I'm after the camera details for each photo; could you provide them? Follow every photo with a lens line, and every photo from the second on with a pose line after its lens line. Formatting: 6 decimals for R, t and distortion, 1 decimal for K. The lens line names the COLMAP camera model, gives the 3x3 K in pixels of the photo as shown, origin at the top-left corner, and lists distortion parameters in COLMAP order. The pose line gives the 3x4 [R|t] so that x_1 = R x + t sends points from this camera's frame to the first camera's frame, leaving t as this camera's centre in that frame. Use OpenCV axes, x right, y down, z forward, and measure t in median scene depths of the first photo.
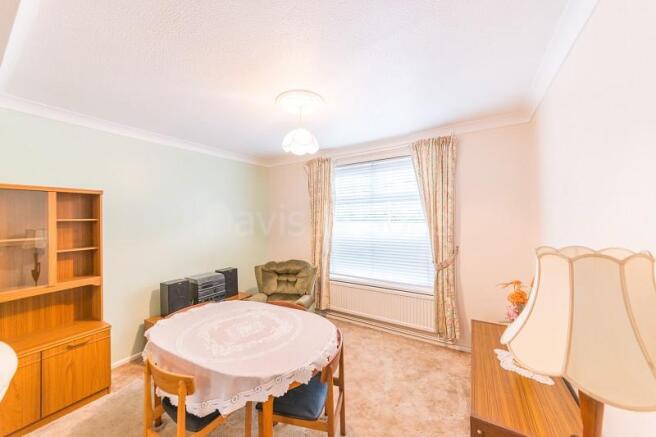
lens RADIAL K [[229.1, 0, 328.3], [0, 229.1, 216.7], [0, 0, 1]] dist [-0.006545, -0.000017]
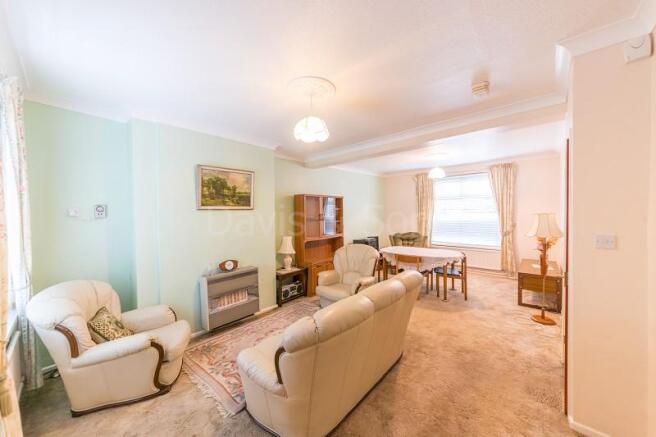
lens RADIAL K [[236.4, 0, 327.4], [0, 236.4, 216.1], [0, 0, 1]] dist [0.000109, -0.000004]
pose [[0.984221, 0.002156, -0.176928, -0.561345], [0.003254, 0.999536, 0.030282, 0.009858], [0.176911, -0.030380, 0.983758, -1.086038]]
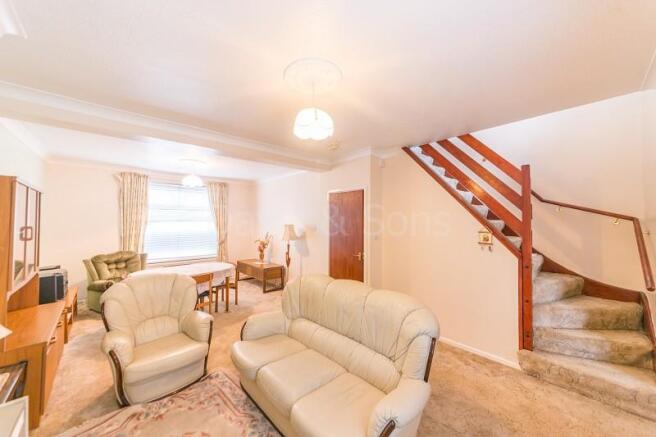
lens RADIAL K [[236.4, 0, 327.4], [0, 236.4, 216.1], [0, 0, 1]] dist [0.000109, -0.000004]
pose [[0.275577, 0.034549, 0.960658, -1.328243], [-0.017709, 0.999367, -0.030861, 0.017962], [-0.961116, -0.008508, 0.276014, -0.555775]]
